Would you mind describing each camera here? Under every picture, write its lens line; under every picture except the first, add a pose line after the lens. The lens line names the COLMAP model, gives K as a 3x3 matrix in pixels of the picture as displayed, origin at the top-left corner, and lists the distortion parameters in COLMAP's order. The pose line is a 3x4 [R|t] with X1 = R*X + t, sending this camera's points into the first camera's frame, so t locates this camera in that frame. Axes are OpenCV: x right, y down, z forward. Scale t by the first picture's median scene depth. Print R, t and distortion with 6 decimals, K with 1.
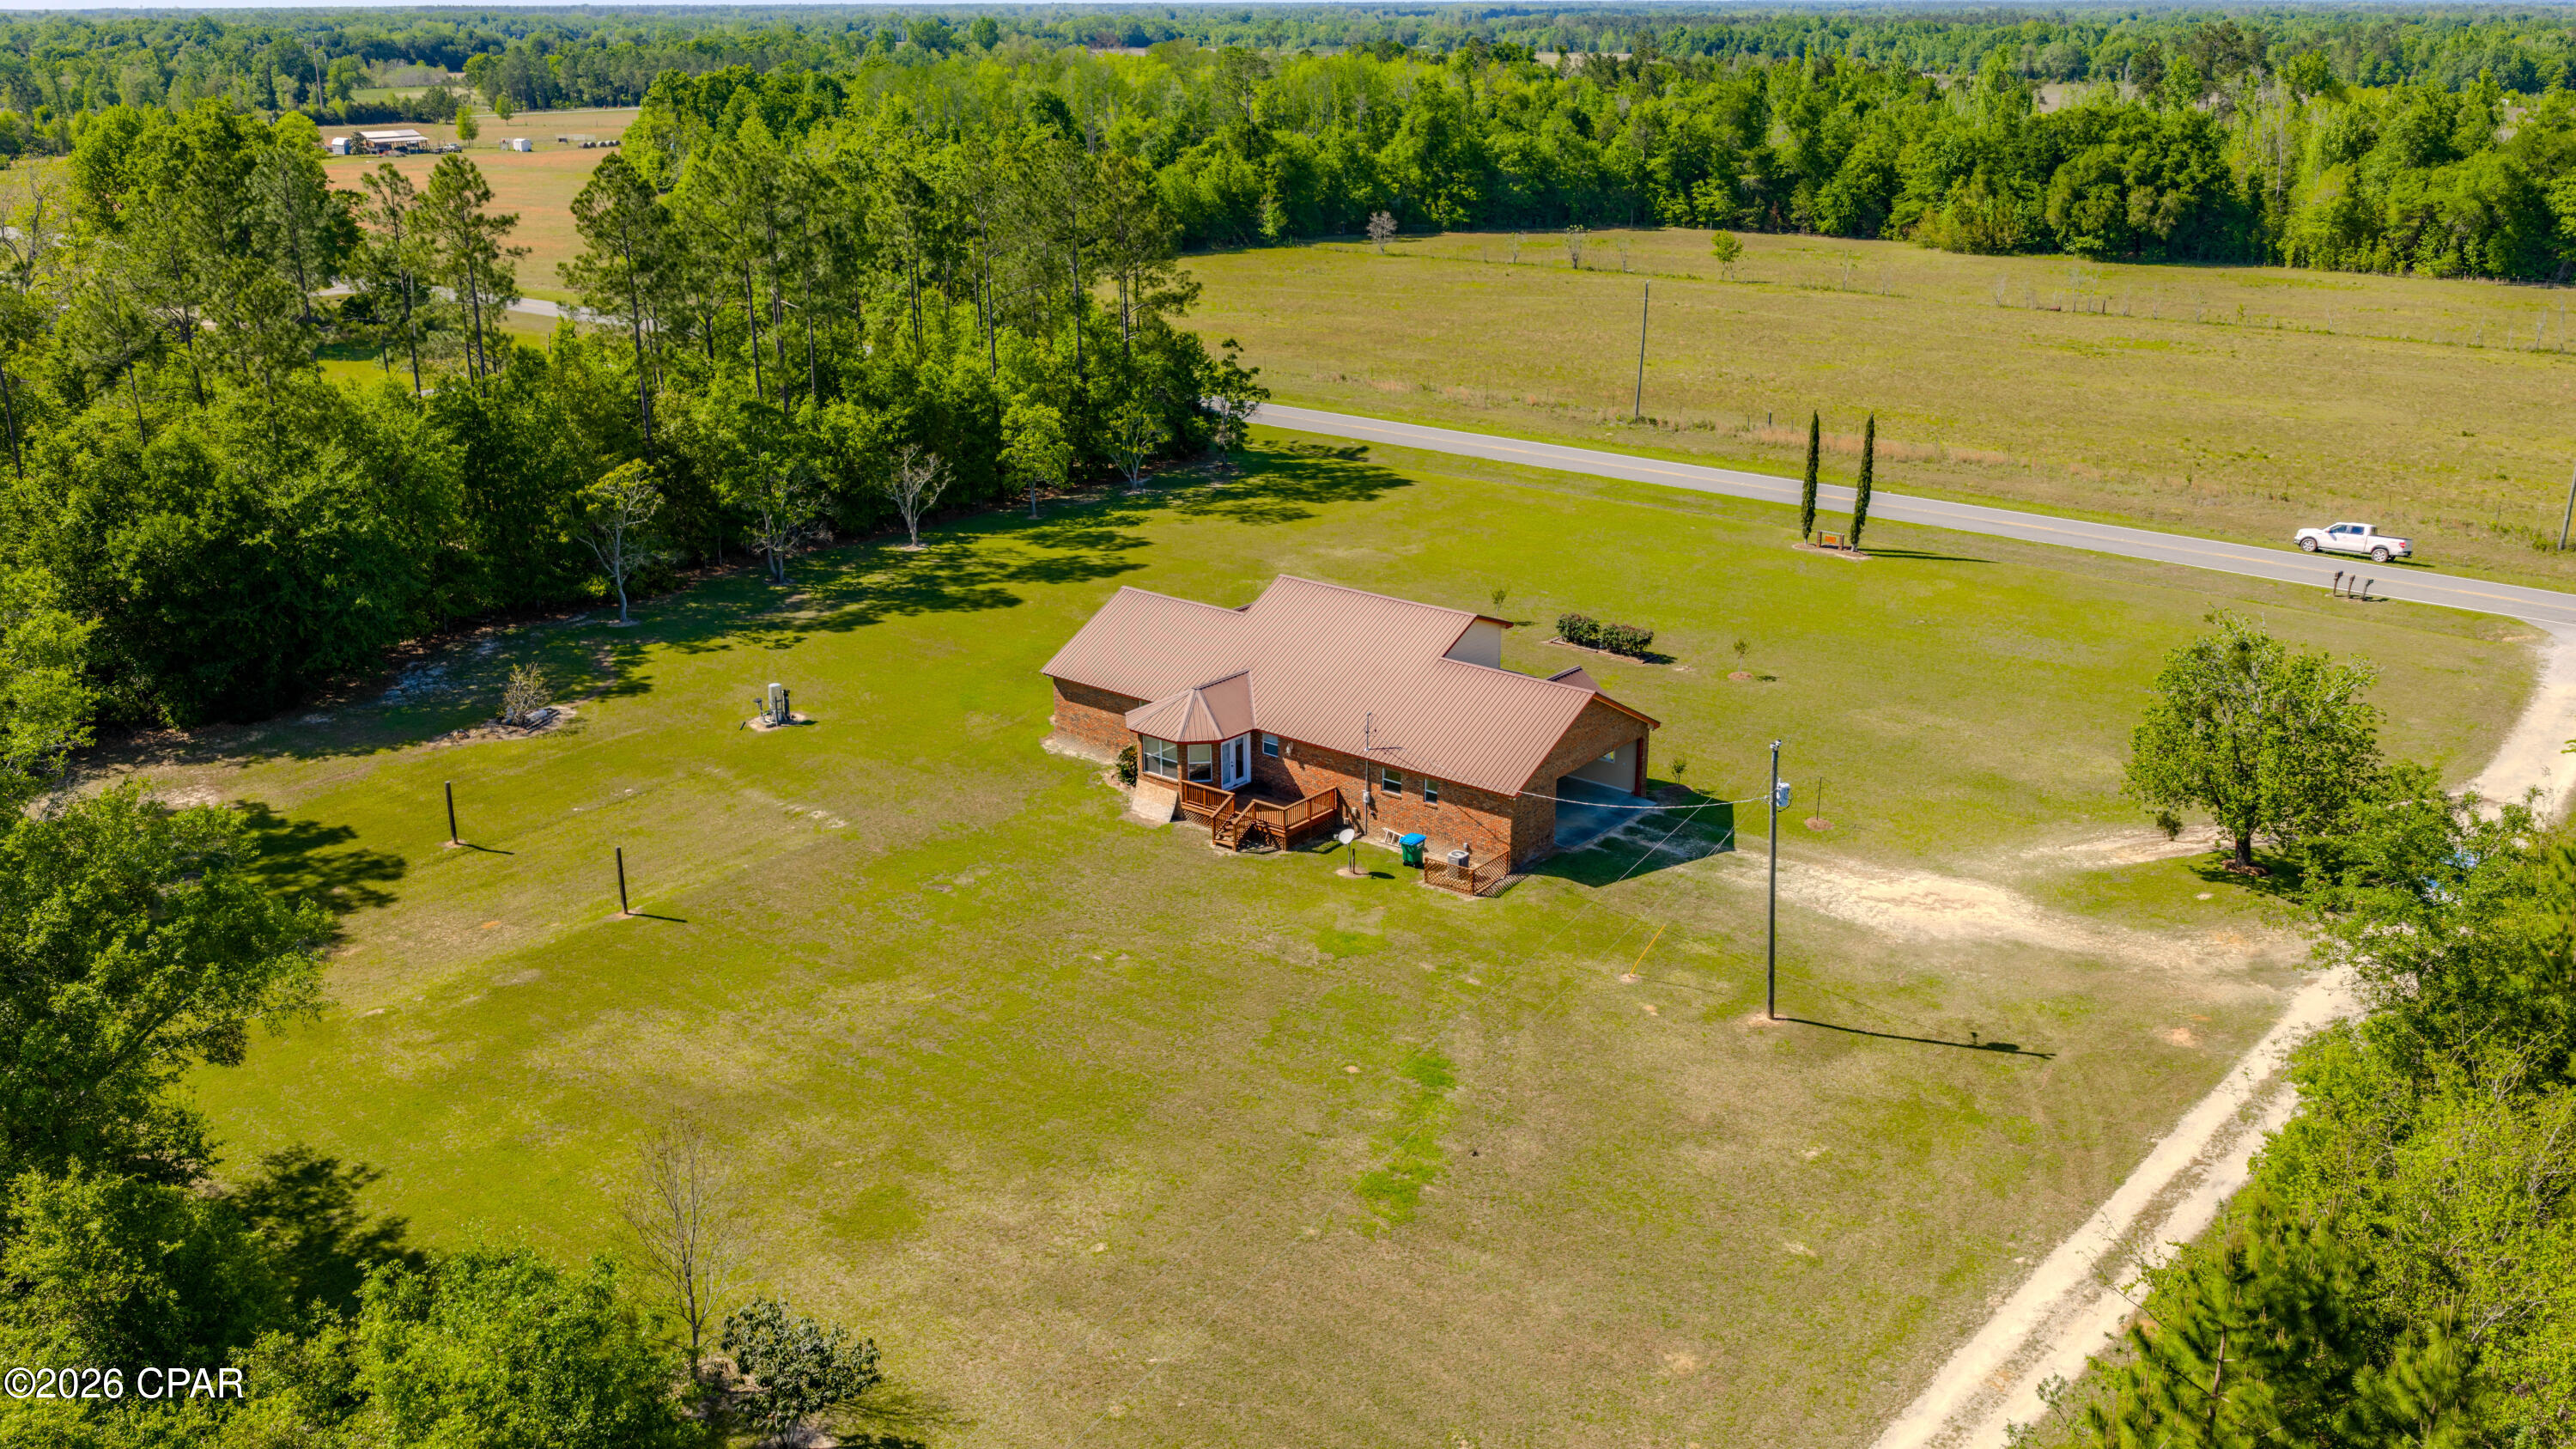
lens RADIAL K [[2130.4, 0, 1288.0], [0, 2130.4, 724.5], [0, 0, 1]] dist [0.002803, -0.002077]
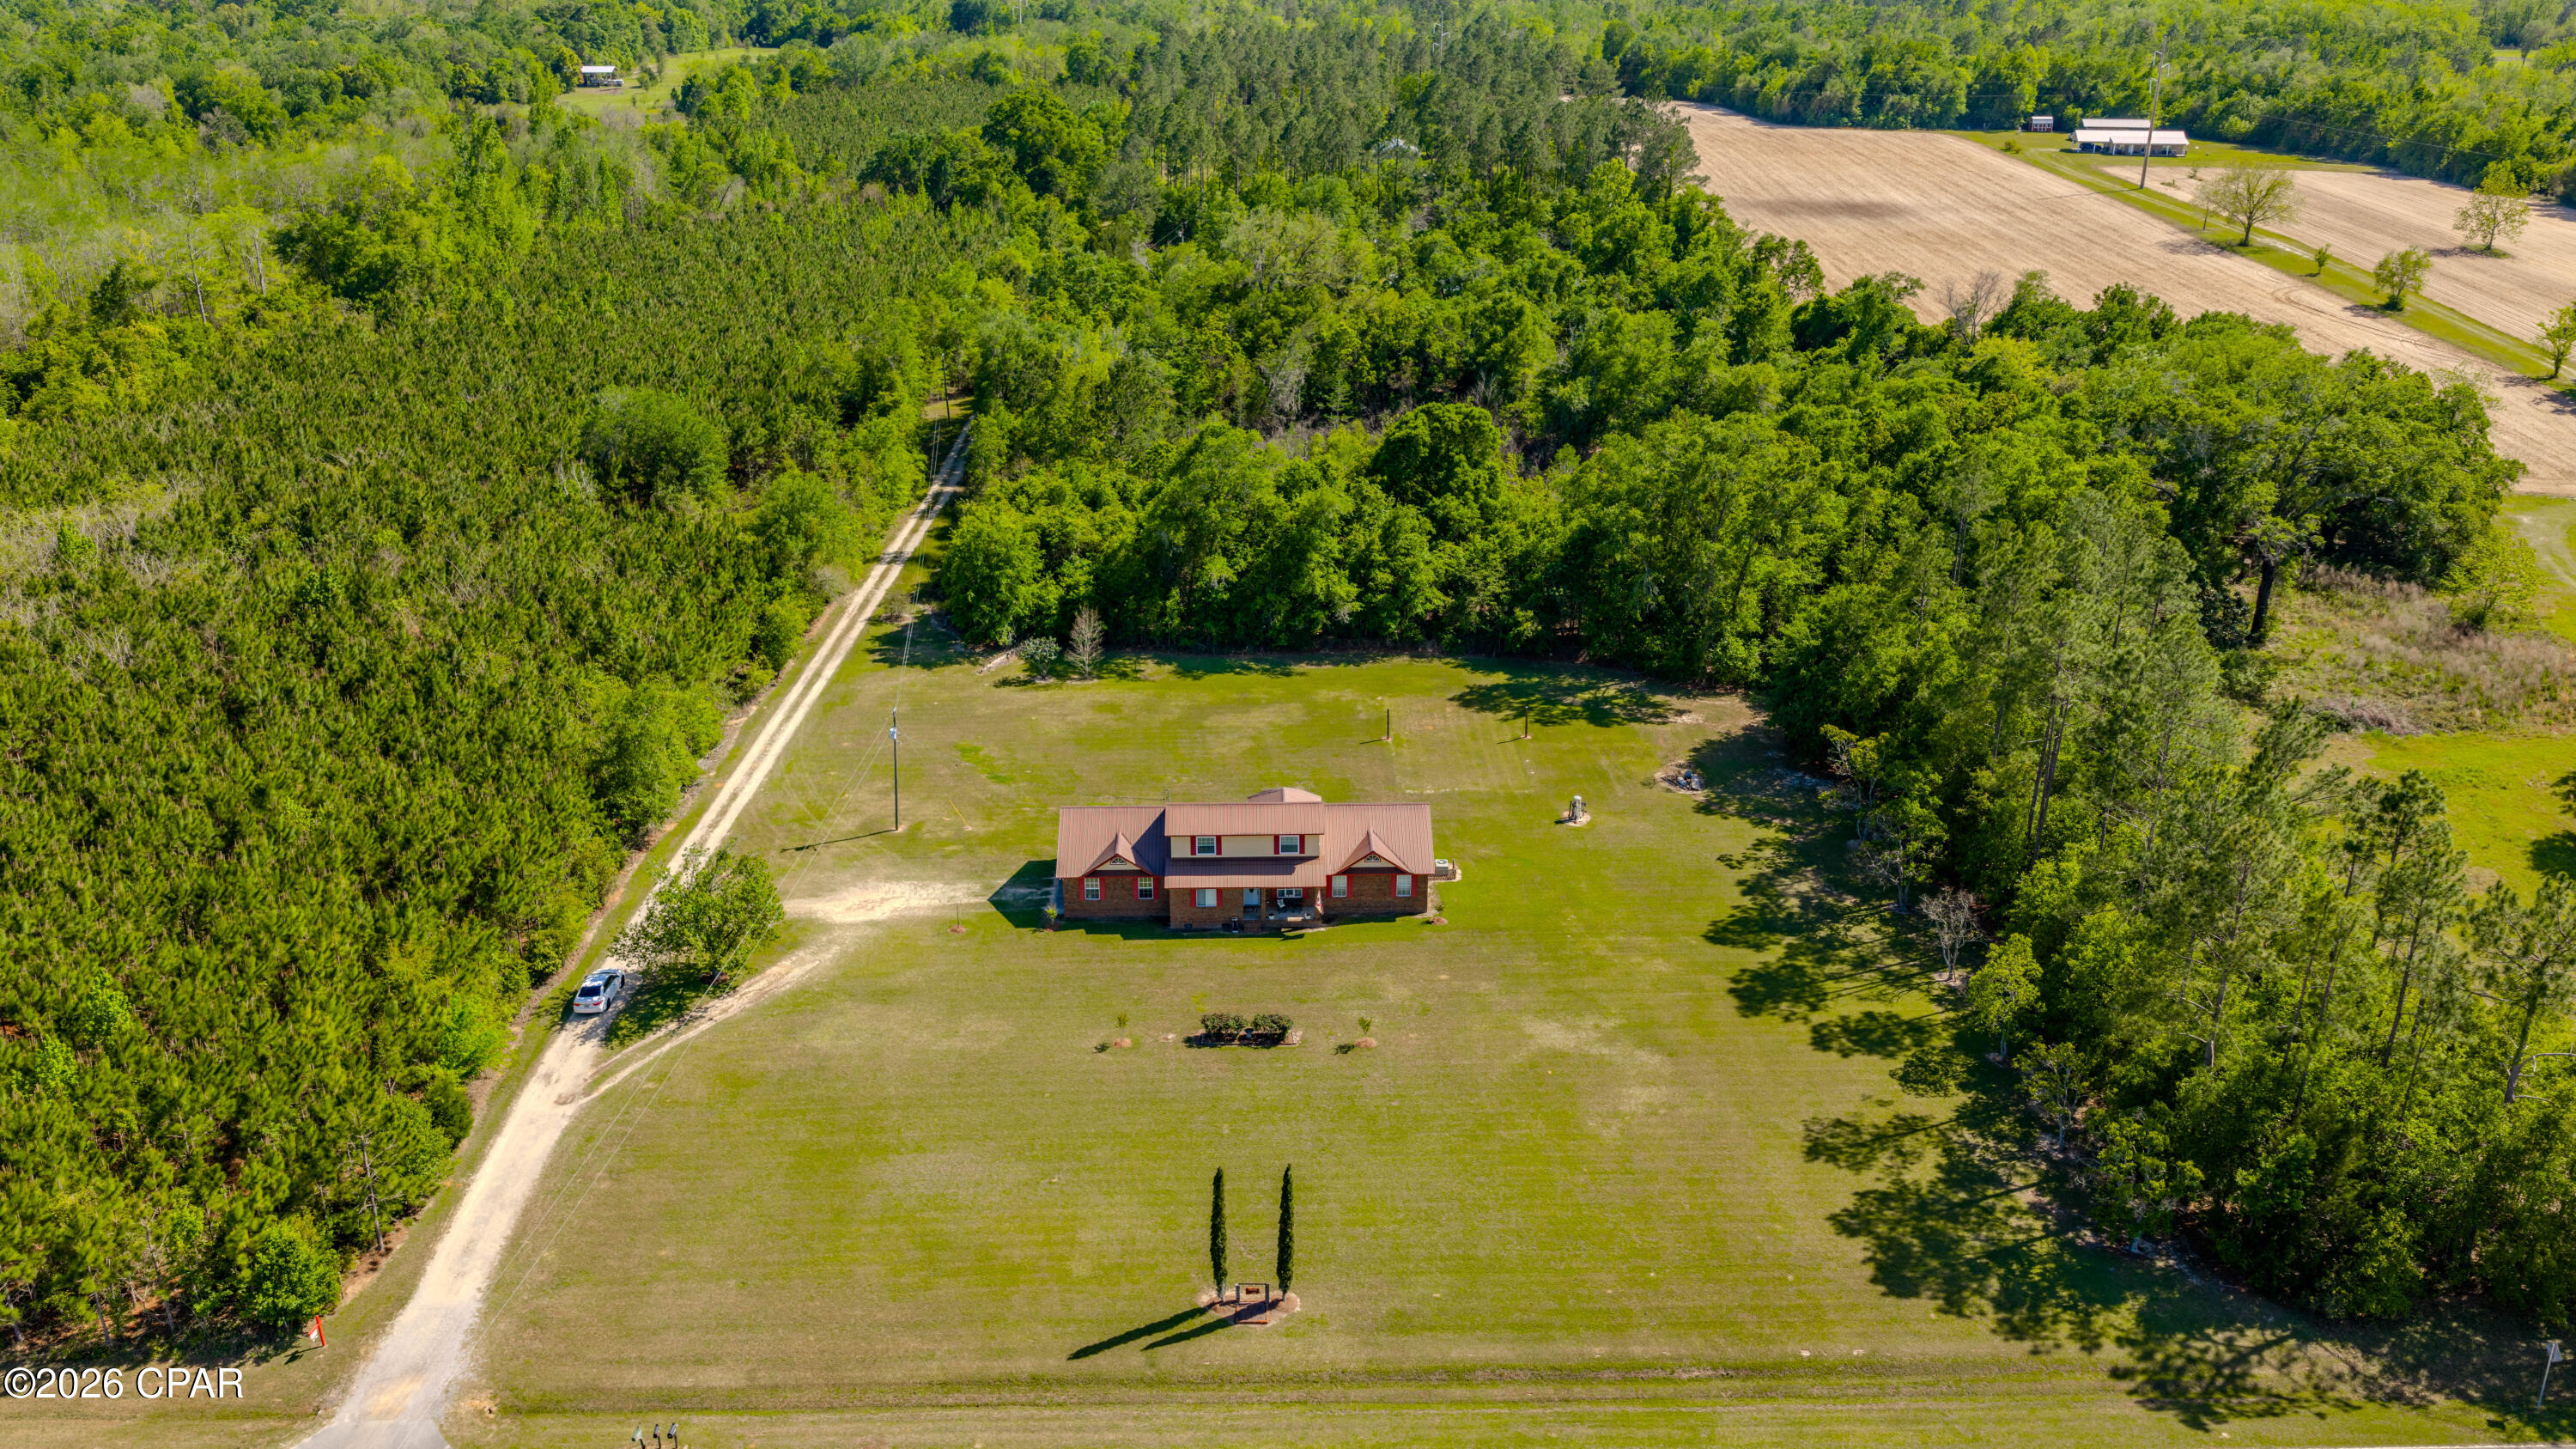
lens RADIAL K [[2130.4, 0, 1288.0], [0, 2130.4, 724.5], [0, 0, 1]] dist [0.002803, -0.002077]
pose [[-0.755986, 0.236187, -0.610492, 0.894146], [-0.214316, 0.791925, 0.571772, -0.935532], [0.618509, 0.563090, -0.548066, 1.727968]]
